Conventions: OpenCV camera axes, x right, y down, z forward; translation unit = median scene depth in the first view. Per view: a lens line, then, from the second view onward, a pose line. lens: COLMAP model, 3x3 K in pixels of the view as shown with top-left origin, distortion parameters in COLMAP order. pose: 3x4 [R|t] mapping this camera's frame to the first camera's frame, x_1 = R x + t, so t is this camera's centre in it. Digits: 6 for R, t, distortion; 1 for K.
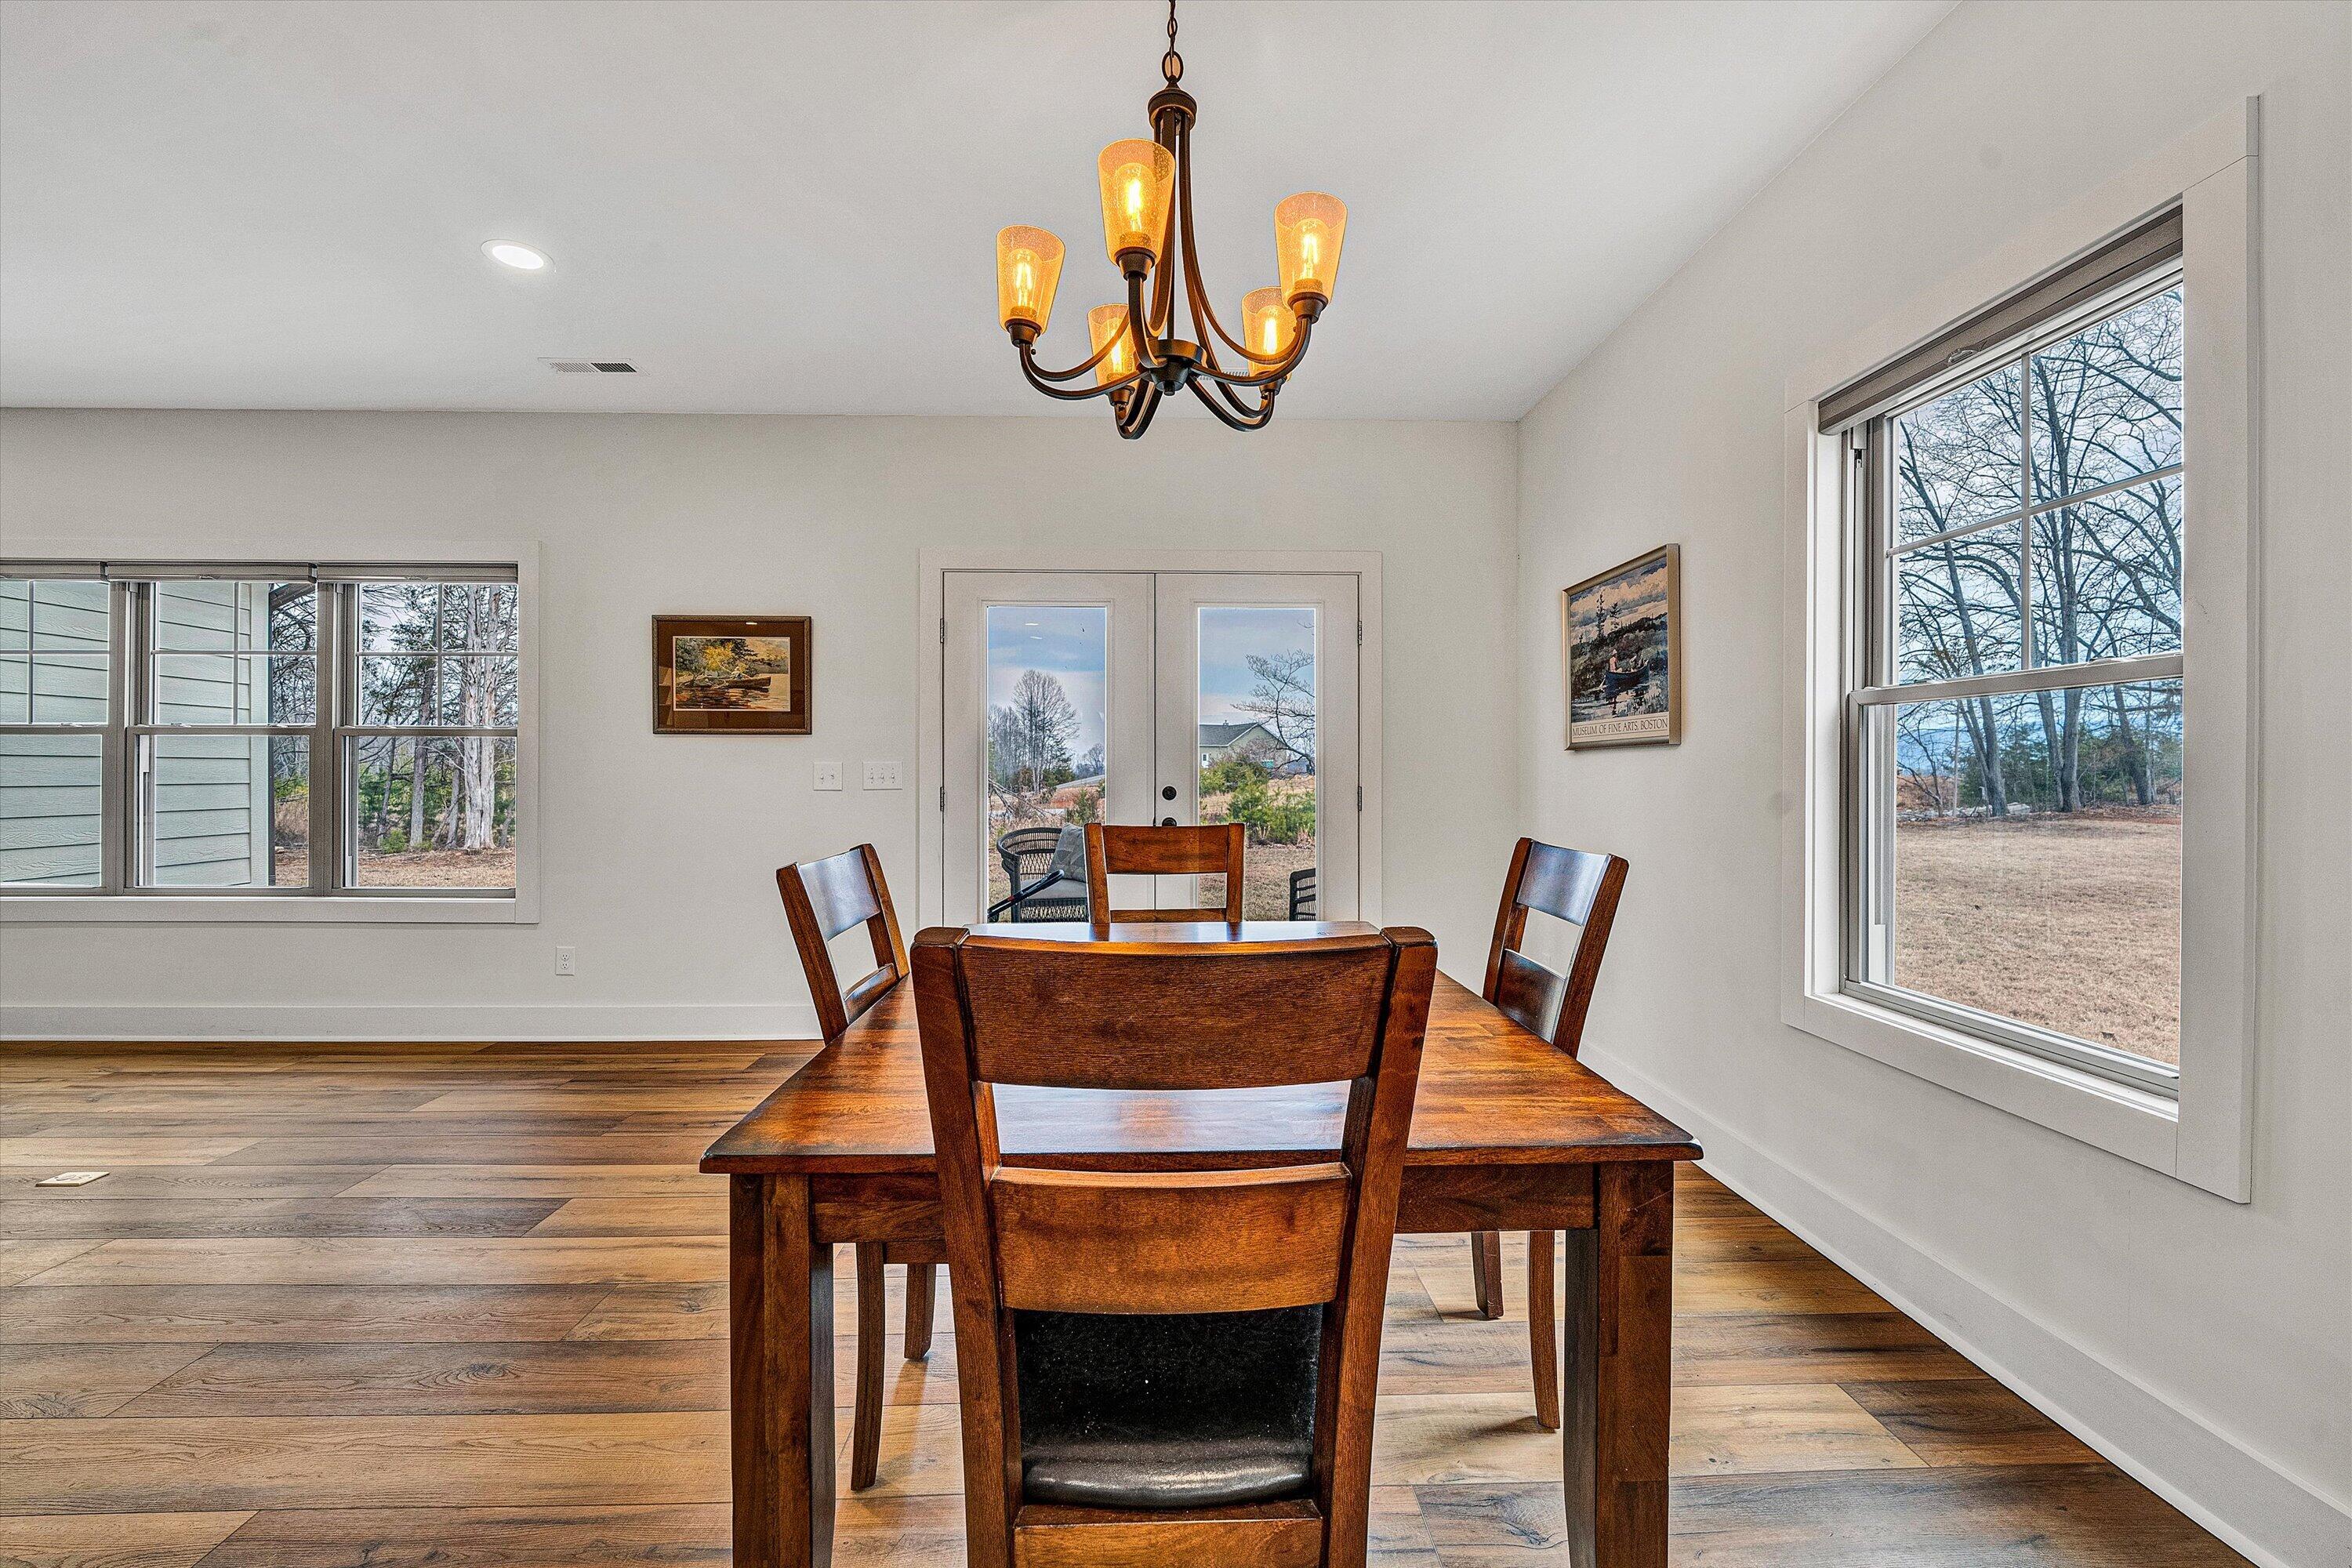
lens RADIAL K [[966.0, 0, 1190.2], [0, 966.0, 772.7], [0, 0, 1]] dist [-0.015533, -0.001104]
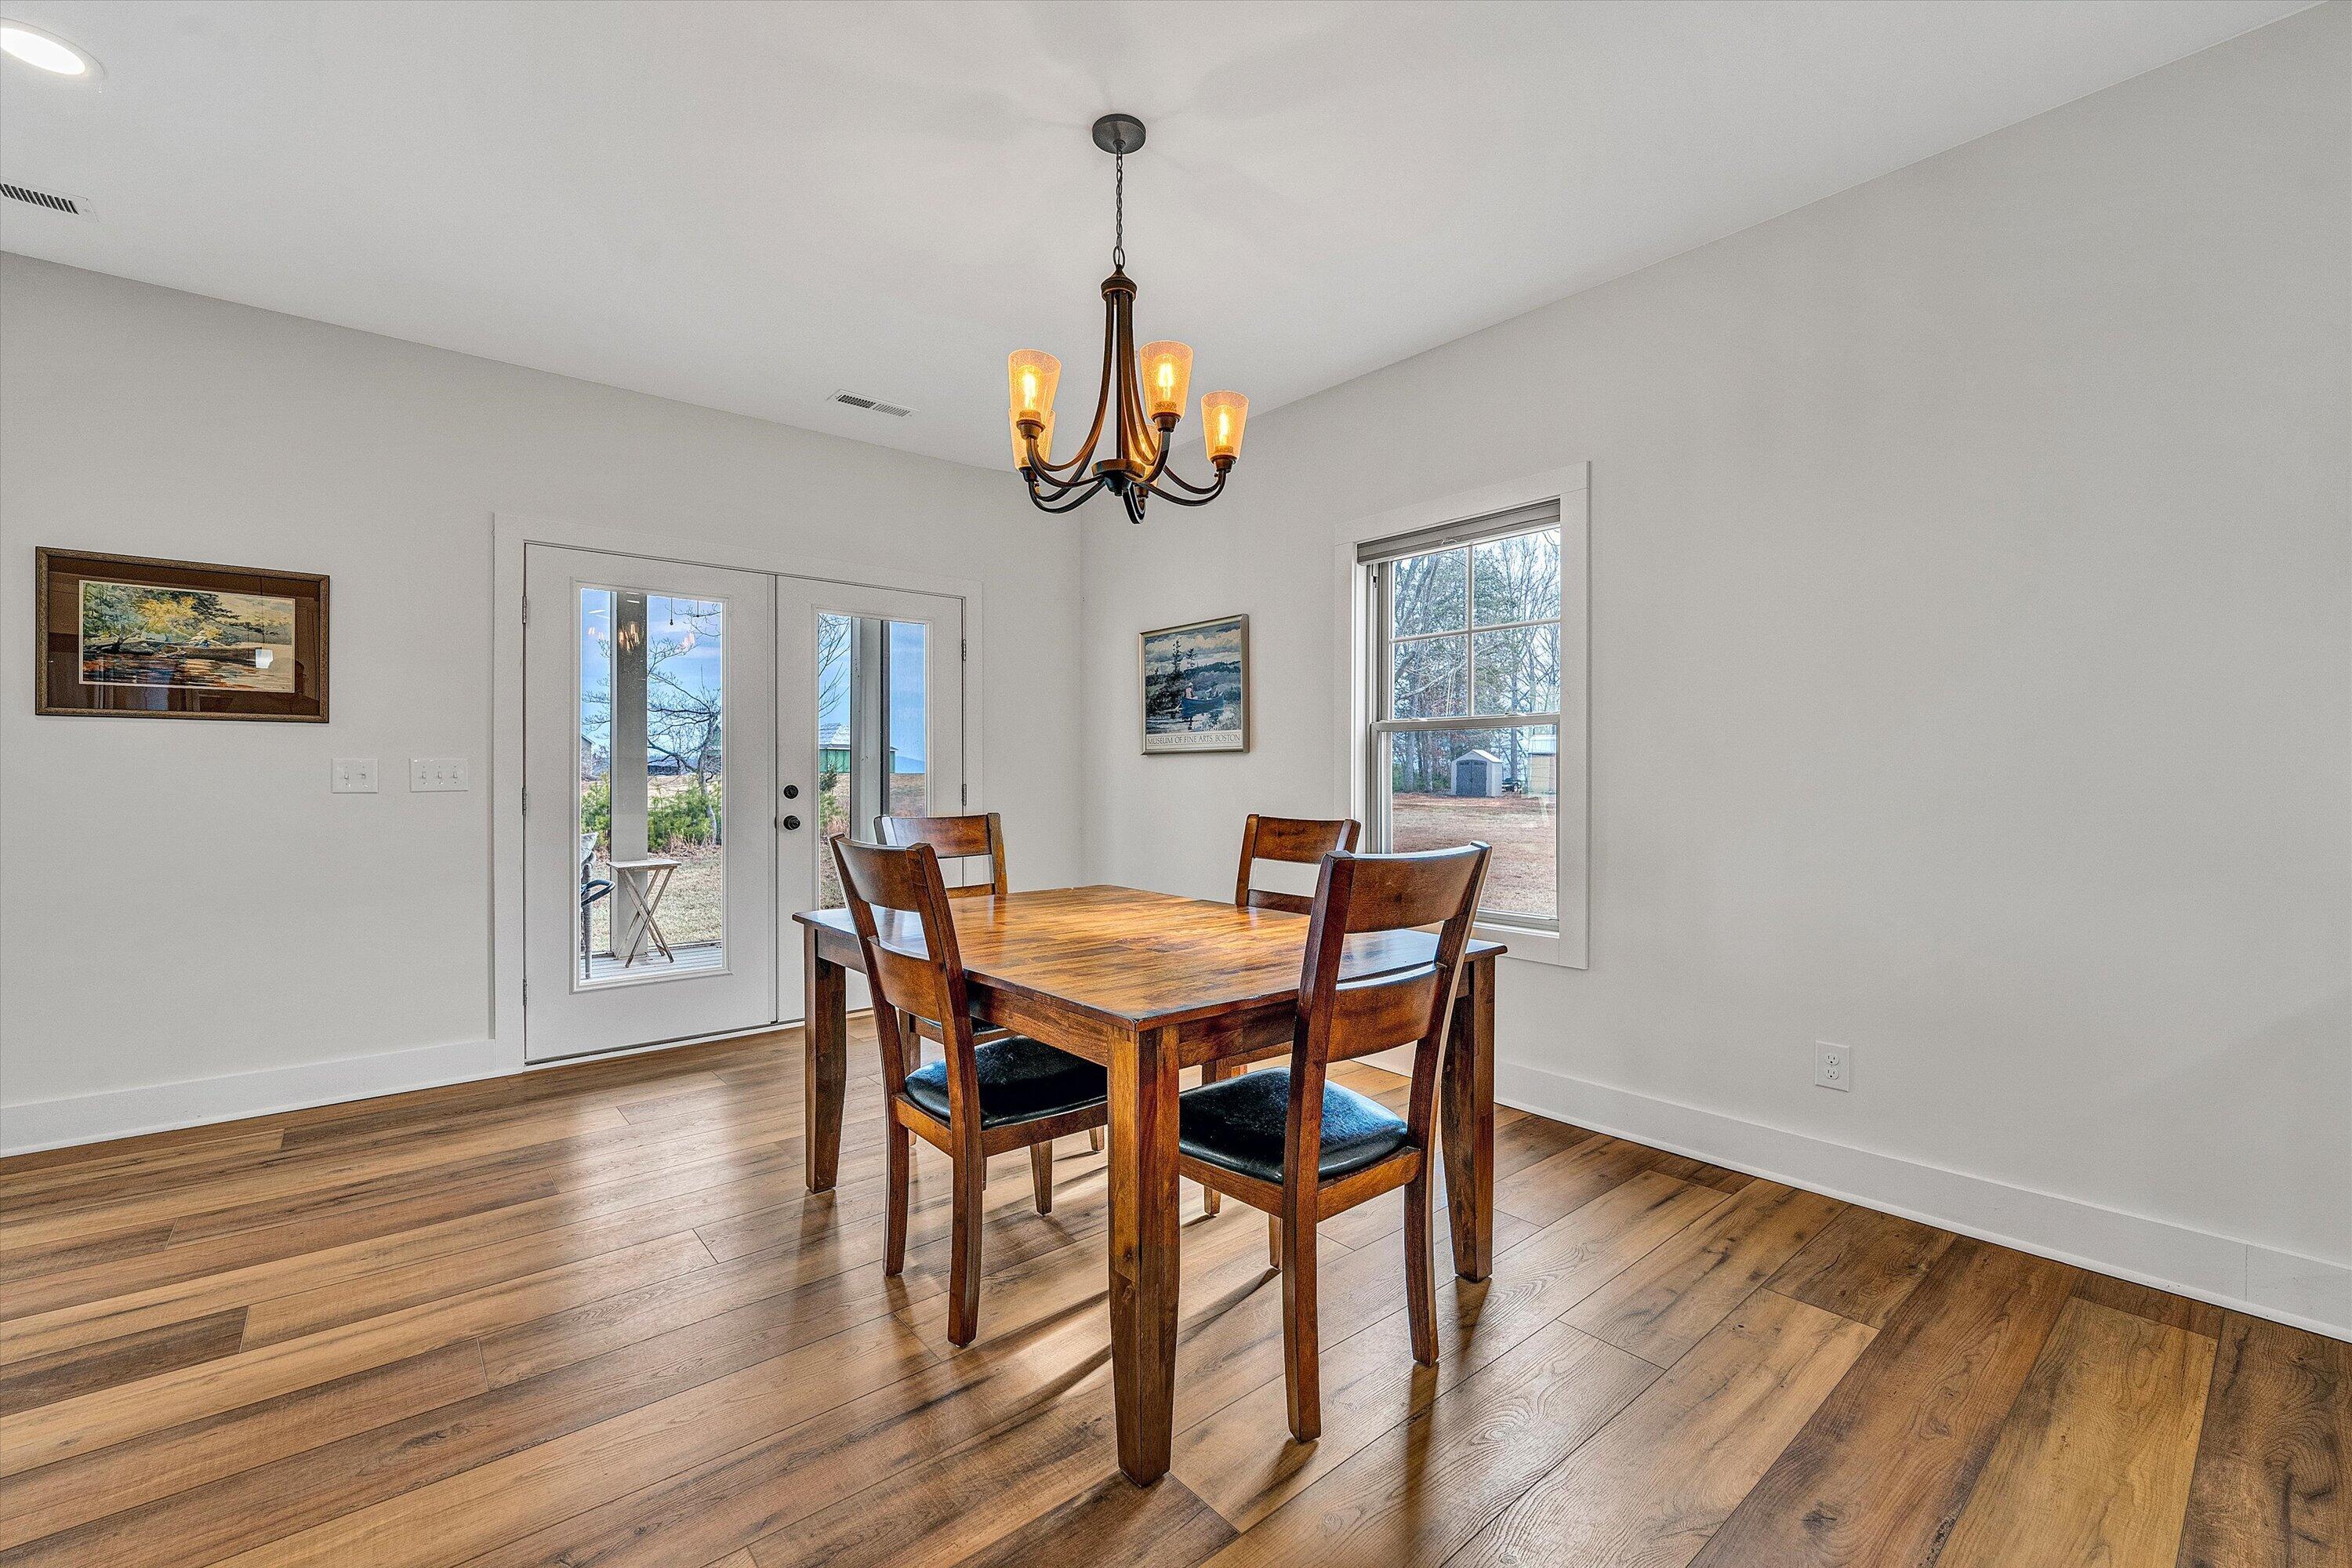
lens RADIAL K [[966.0, 0, 1179.8], [0, 966.0, 770.0], [0, 0, 1]] dist [-0.015533, -0.001104]
pose [[0.789991, 0.003655, 0.613108, -0.400804], [-0.000945, 0.999988, -0.004744, 0.002937], [-0.613118, 0.003168, 0.789985, -0.072393]]
